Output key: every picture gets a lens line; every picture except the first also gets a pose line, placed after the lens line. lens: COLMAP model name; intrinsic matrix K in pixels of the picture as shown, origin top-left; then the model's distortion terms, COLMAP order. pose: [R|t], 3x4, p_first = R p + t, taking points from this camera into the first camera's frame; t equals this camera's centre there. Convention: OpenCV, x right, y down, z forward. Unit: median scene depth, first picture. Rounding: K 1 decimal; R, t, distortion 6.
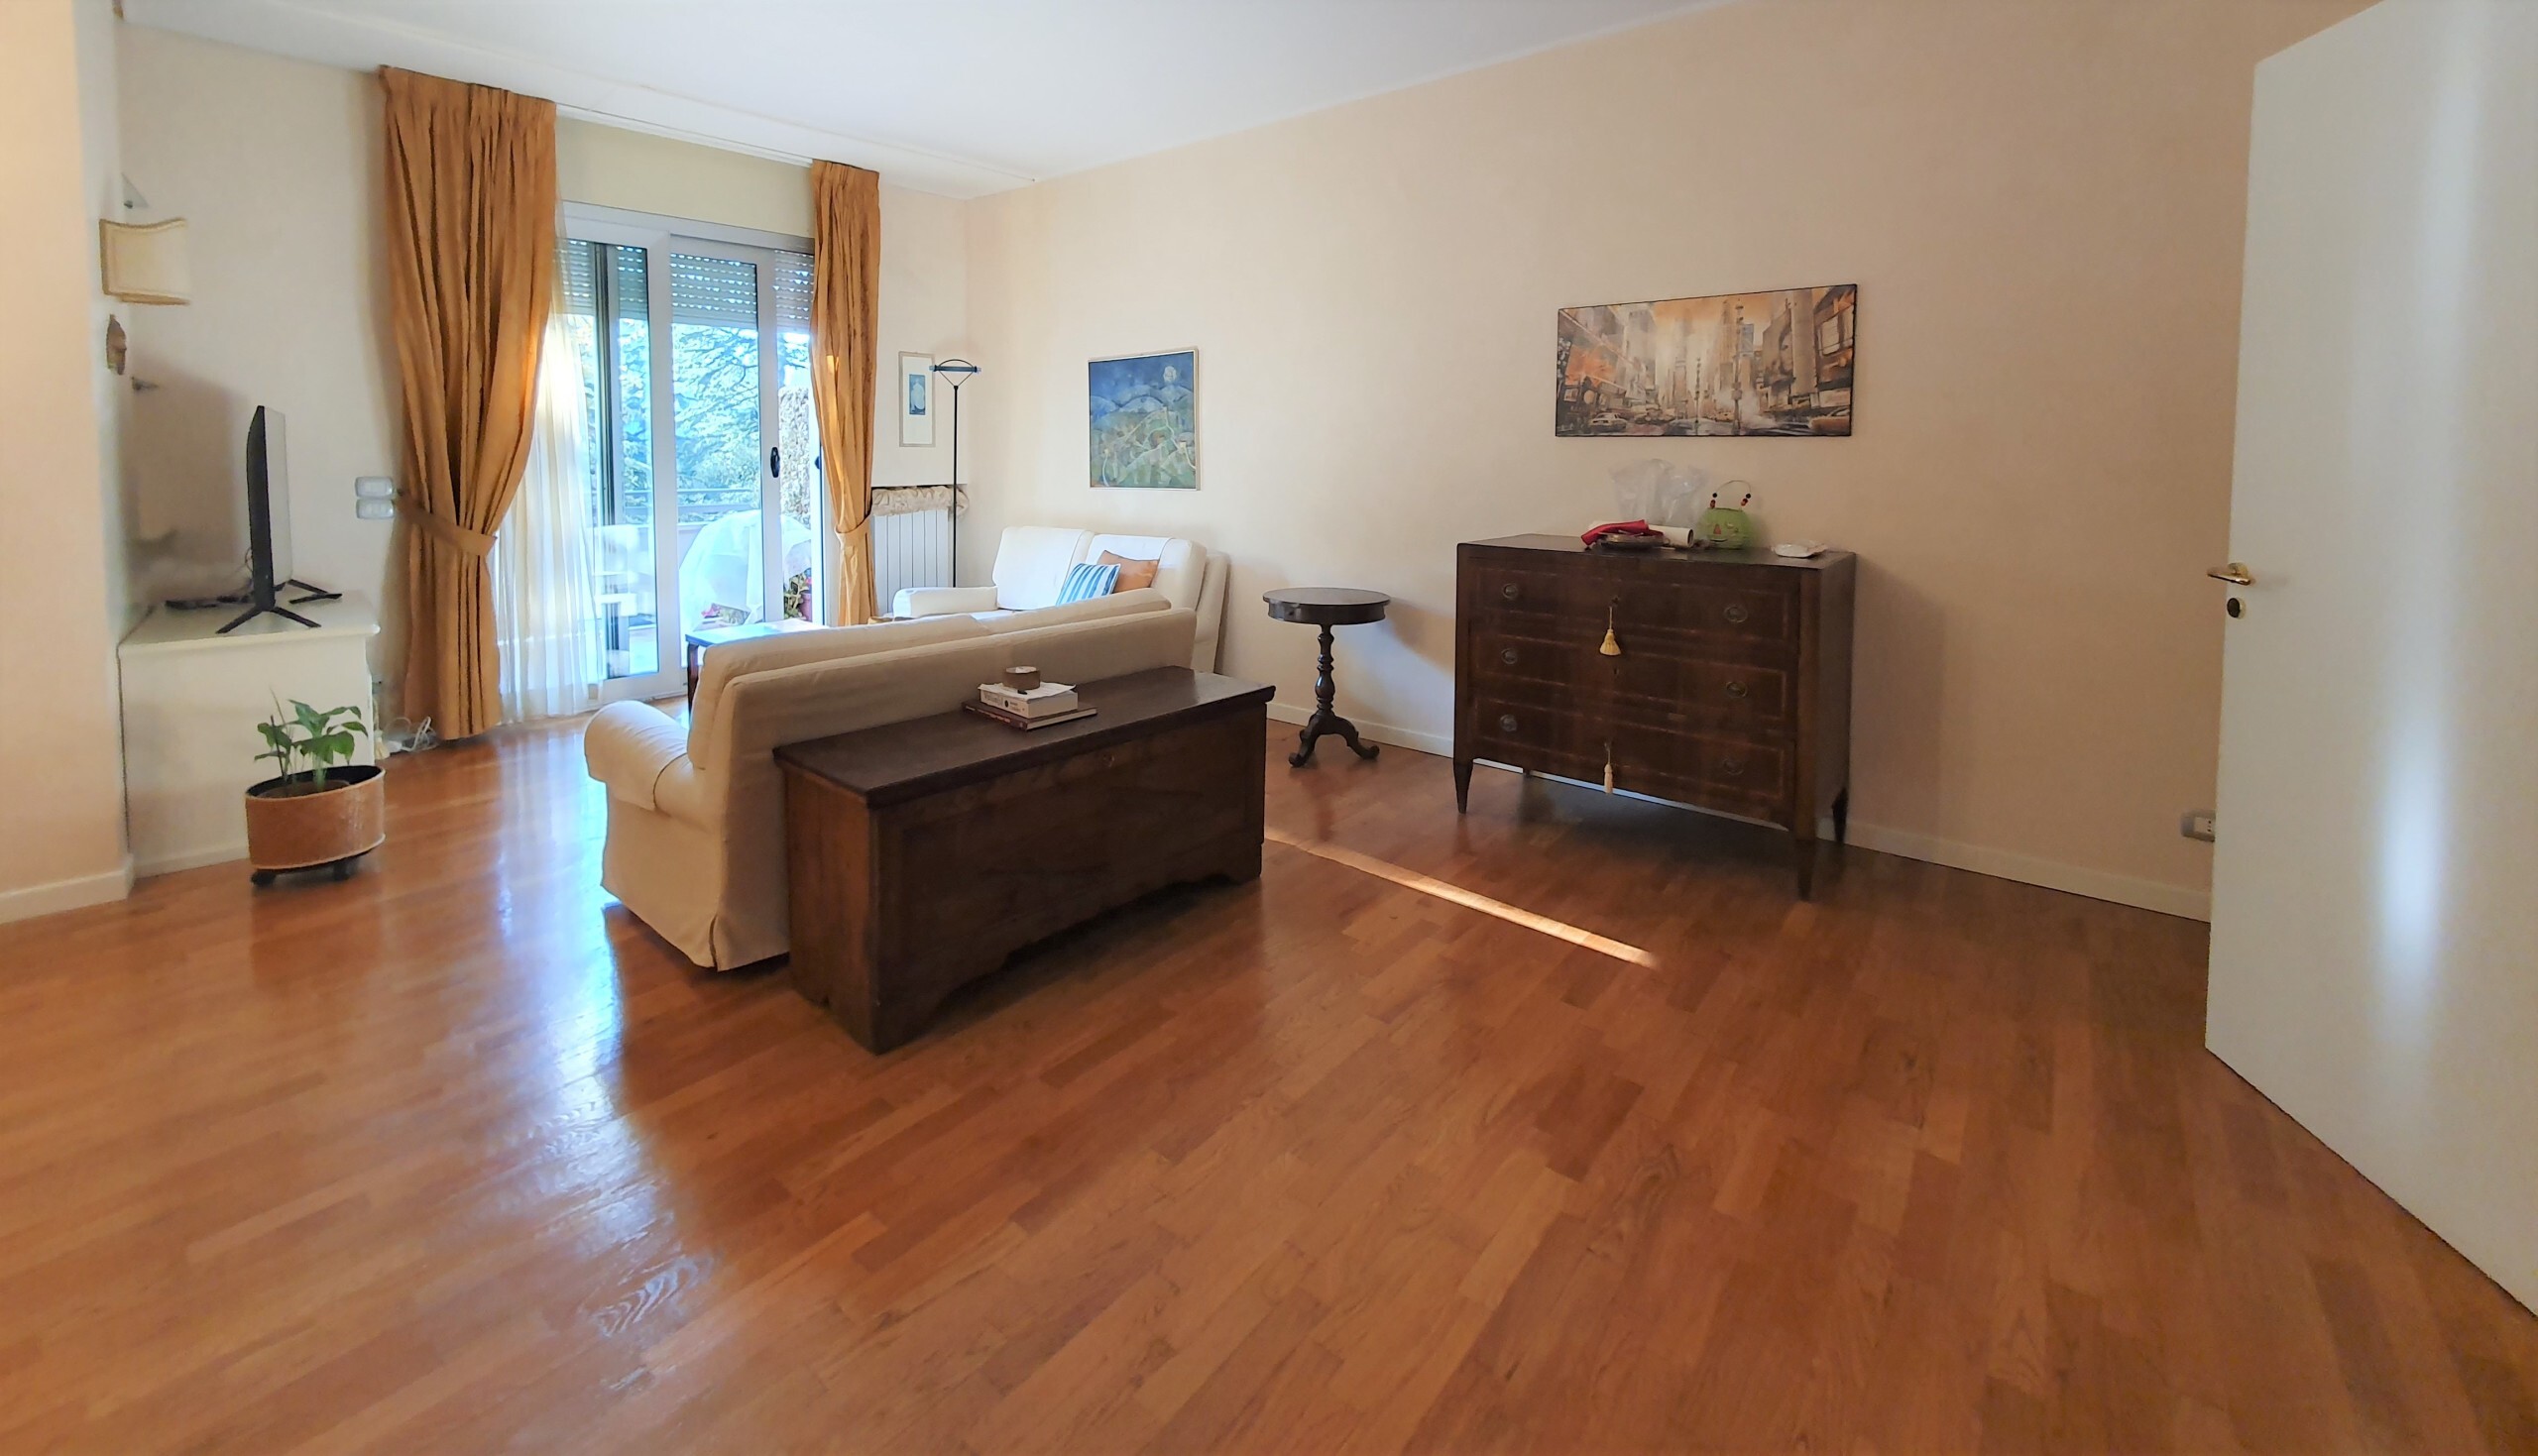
lens RADIAL K [[1000.5, 0, 1245.6], [0, 1000.5, 492.8], [0, 0, 1]] dist [0.002095, 0.000064]
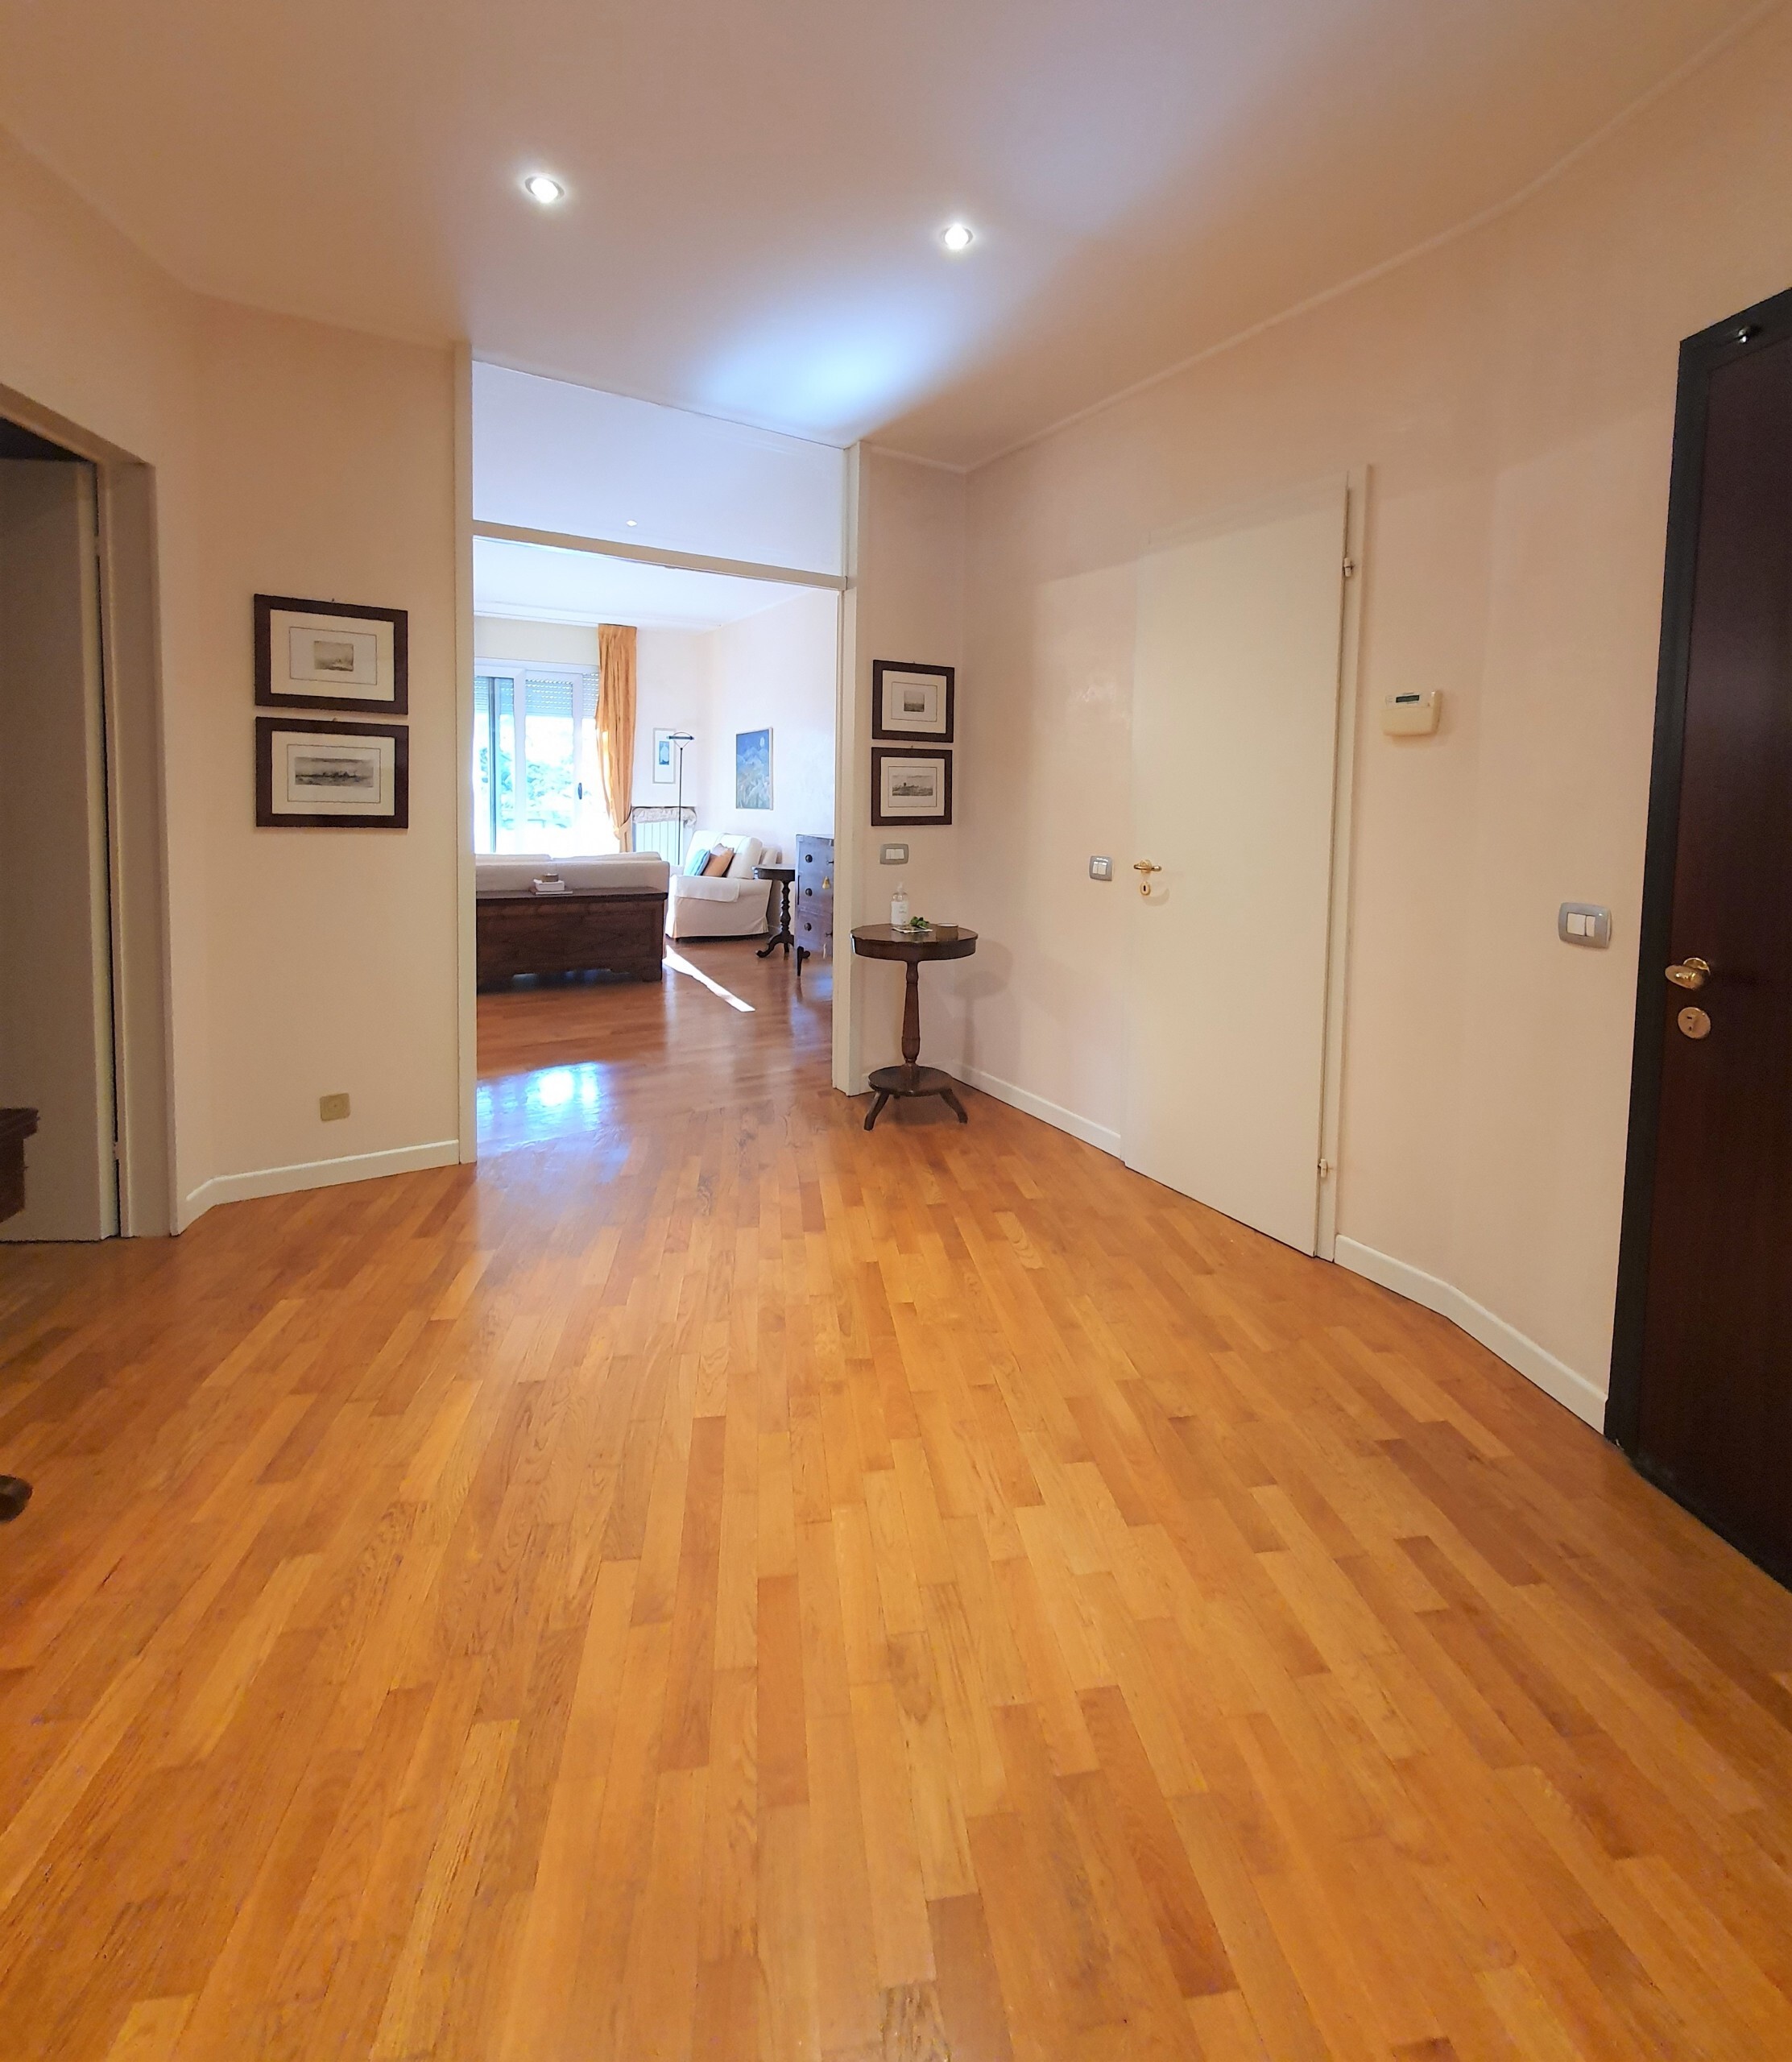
lens RADIAL K [[950.9, 0, 900.2], [0, 950.9, 839.1], [0, 0, 1]] dist [0.006012, -0.002534]
pose [[0.939218, 0.031885, -0.341837, 1.021684], [-0.031647, 0.999479, 0.006274, 0.042172], [0.341859, 0.004925, 0.939738, -0.643279]]
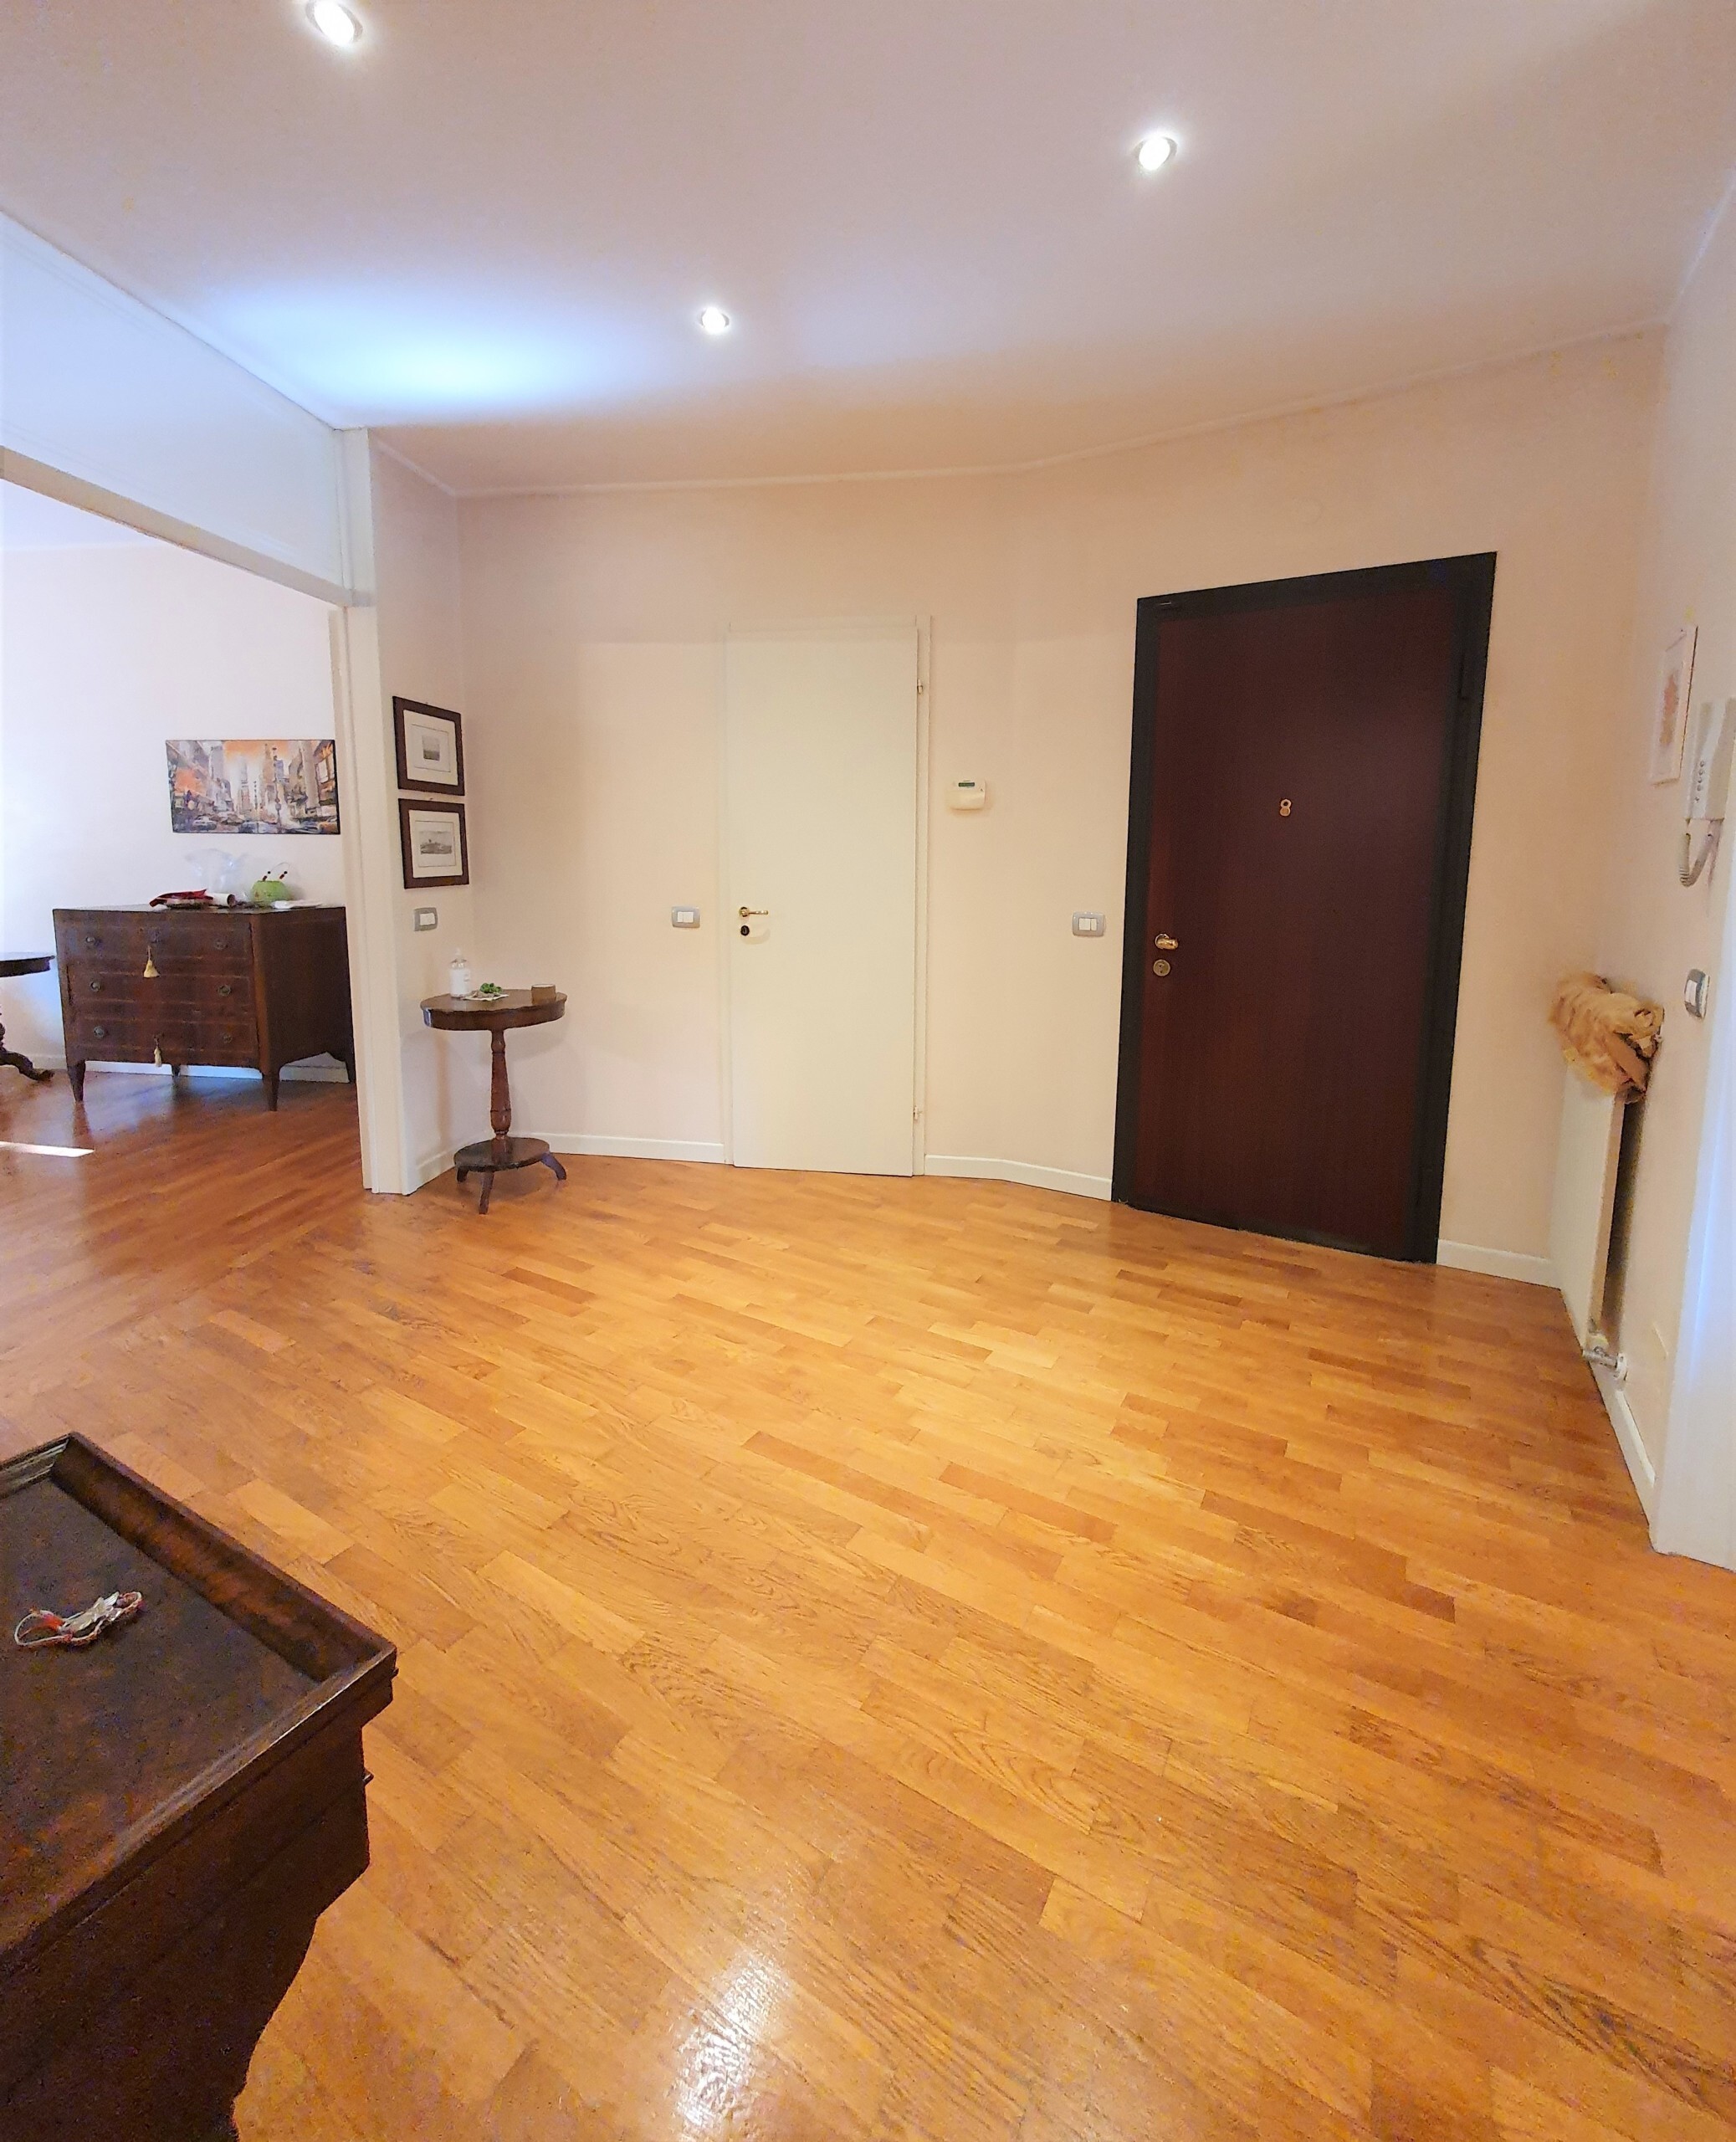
lens RADIAL K [[891.2, 0, 918.0], [0, 891.2, 954.1], [0, 0, 1]] dist [0.009456, -0.000398]
pose [[0.855491, -0.053080, 0.515090, 0.586552], [0.018049, 0.997185, 0.072782, 0.044281], [-0.517503, -0.052968, 0.854041, -0.671730]]
